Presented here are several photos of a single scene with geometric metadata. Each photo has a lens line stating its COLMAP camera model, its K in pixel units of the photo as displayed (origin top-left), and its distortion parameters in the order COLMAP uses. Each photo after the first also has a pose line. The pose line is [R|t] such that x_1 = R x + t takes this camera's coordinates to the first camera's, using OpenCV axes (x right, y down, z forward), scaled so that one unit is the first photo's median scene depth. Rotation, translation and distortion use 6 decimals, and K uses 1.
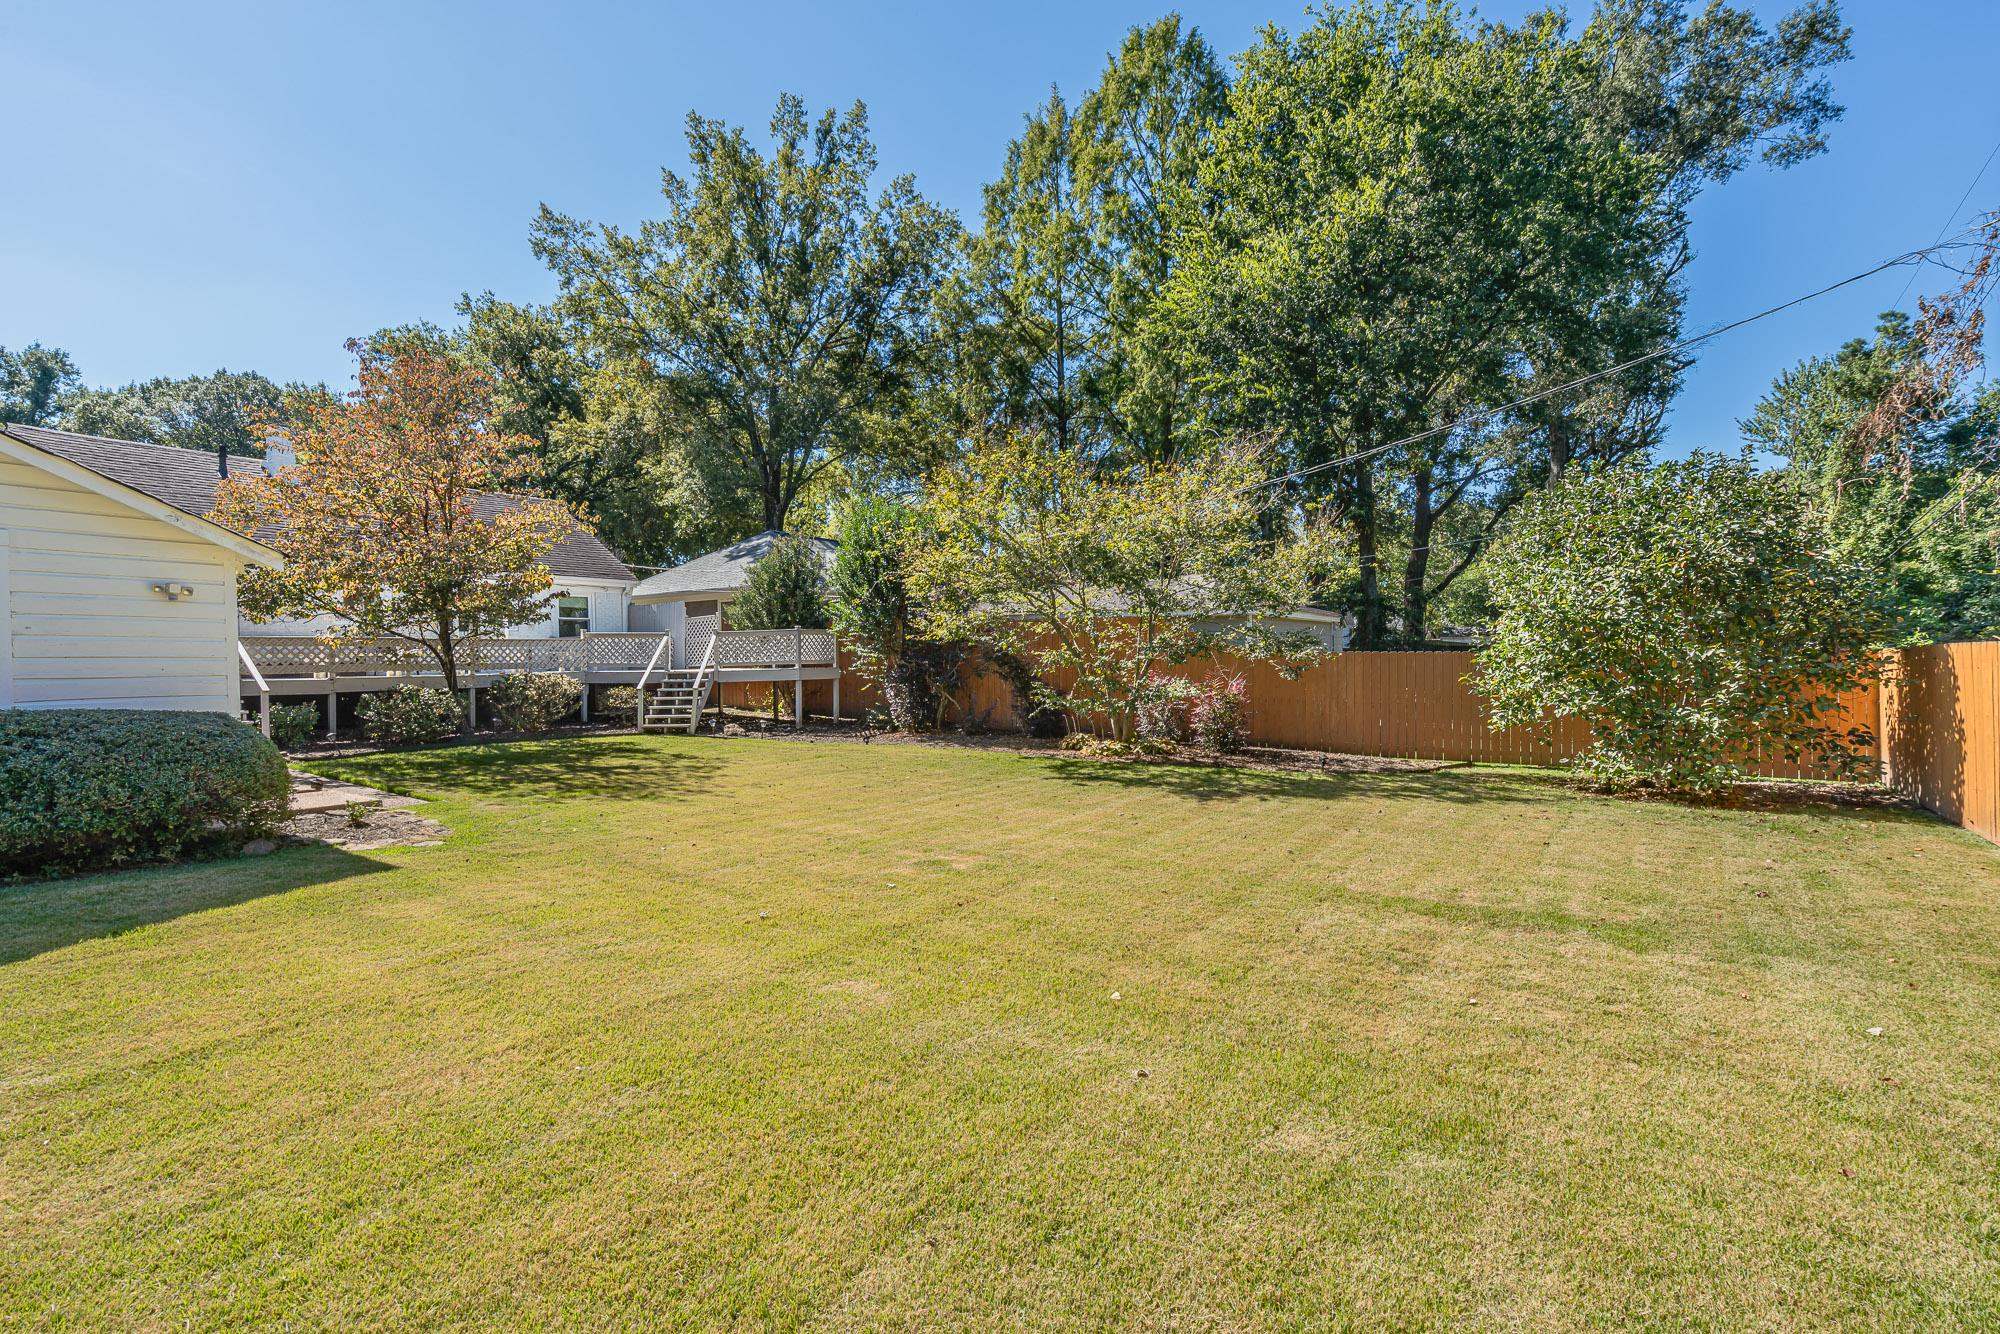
lens RADIAL K [[893.6, 0, 939.0], [0, 893.6, 630.6], [0, 0, 1]] dist [-0.002087, -0.000194]
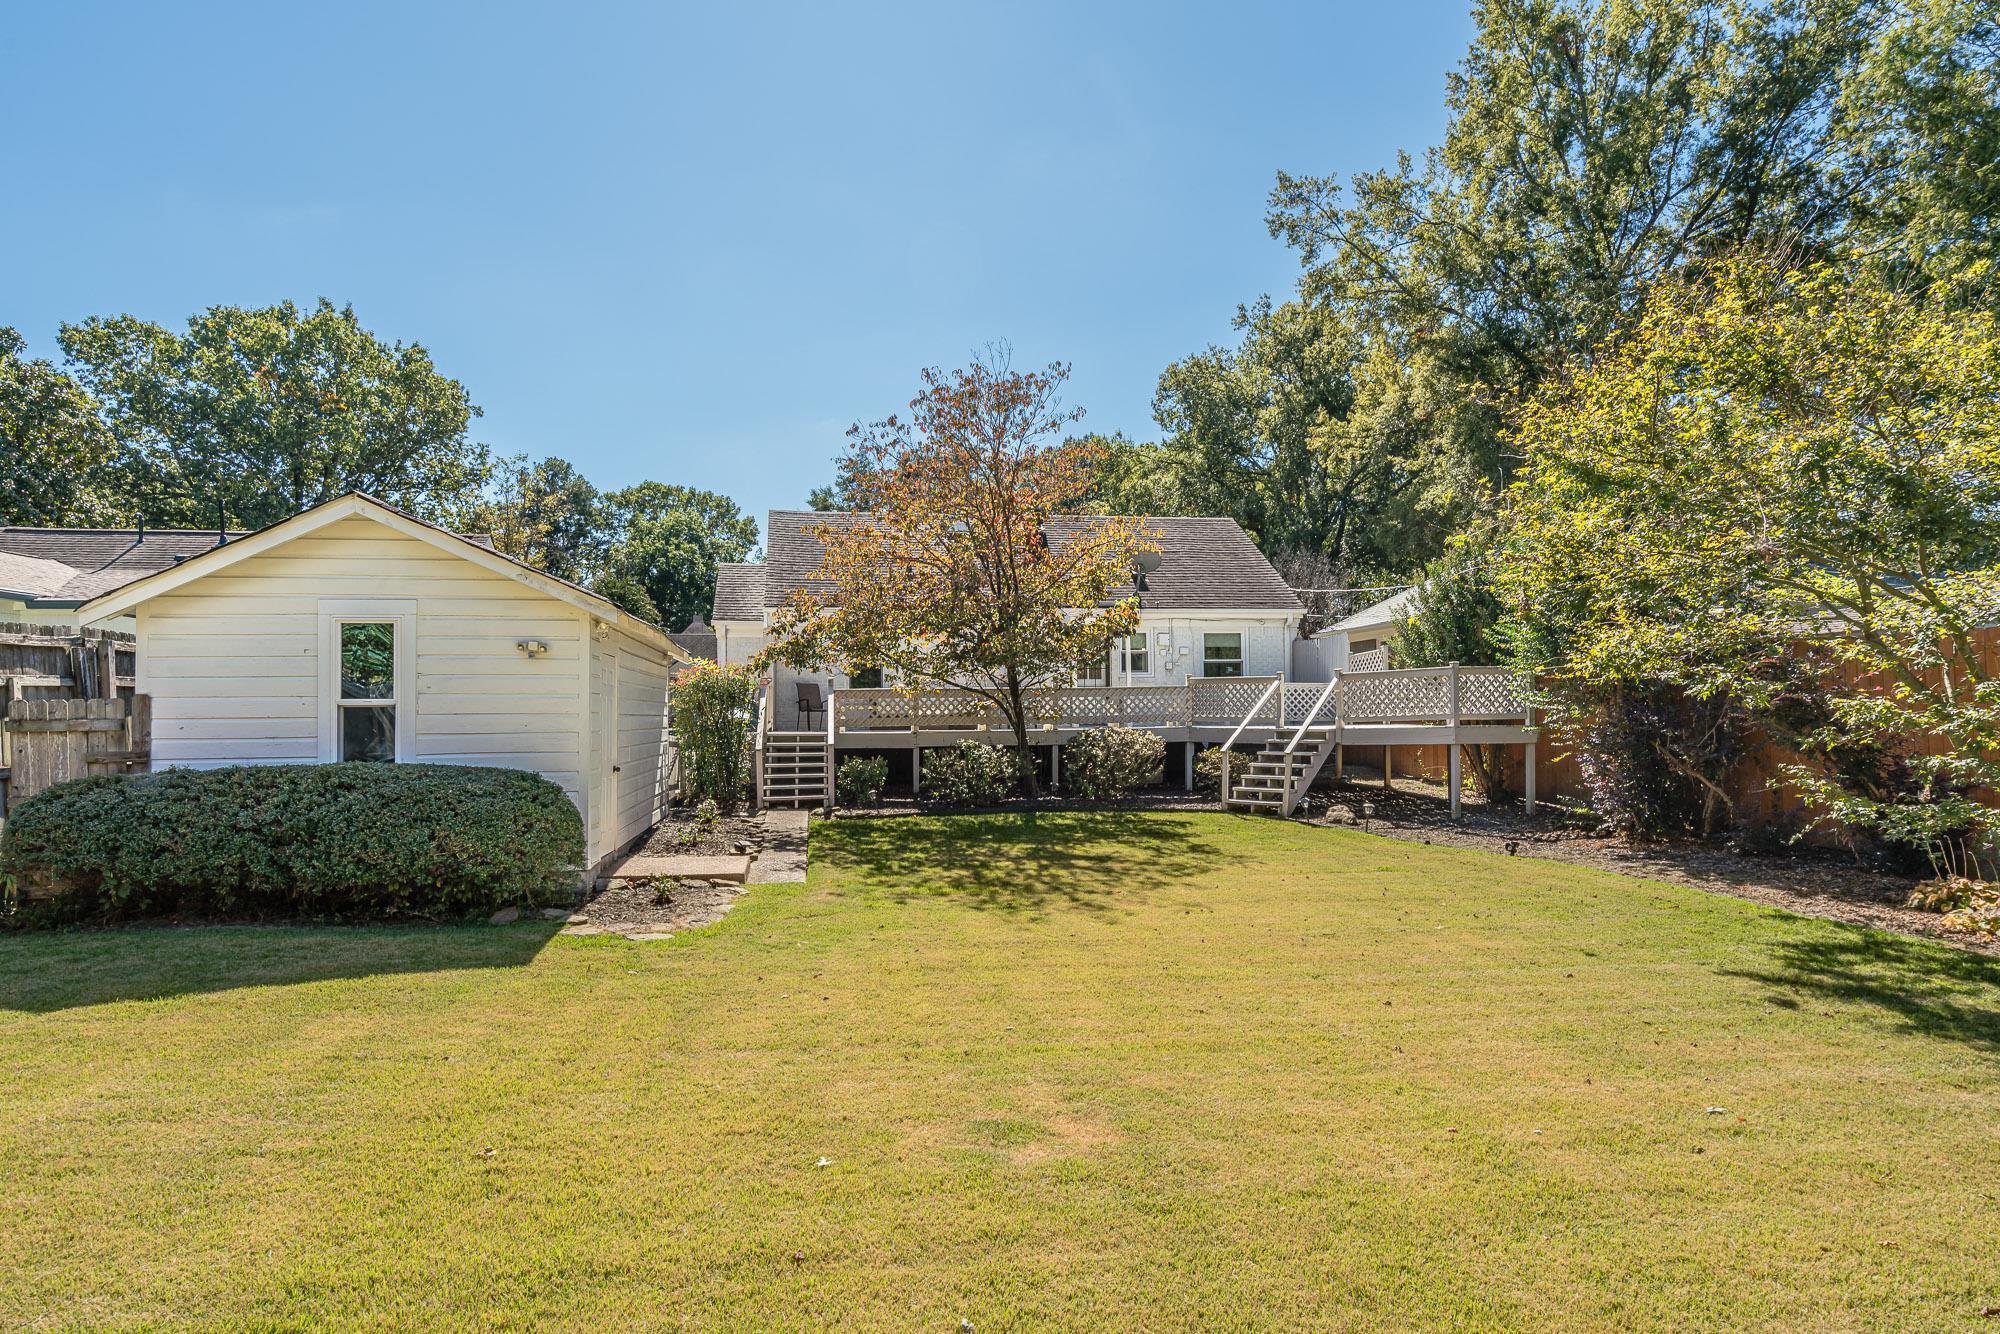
lens RADIAL K [[1065.1, 0, 990.4], [0, 1065.1, 673.9], [0, 0, 1]] dist [0.003533, -0.000898]
pose [[0.713607, -0.023512, -0.700151, 0.063725], [0.023504, 0.999678, -0.009616, 0.001539], [0.700152, -0.009594, 0.713930, 0.088832]]
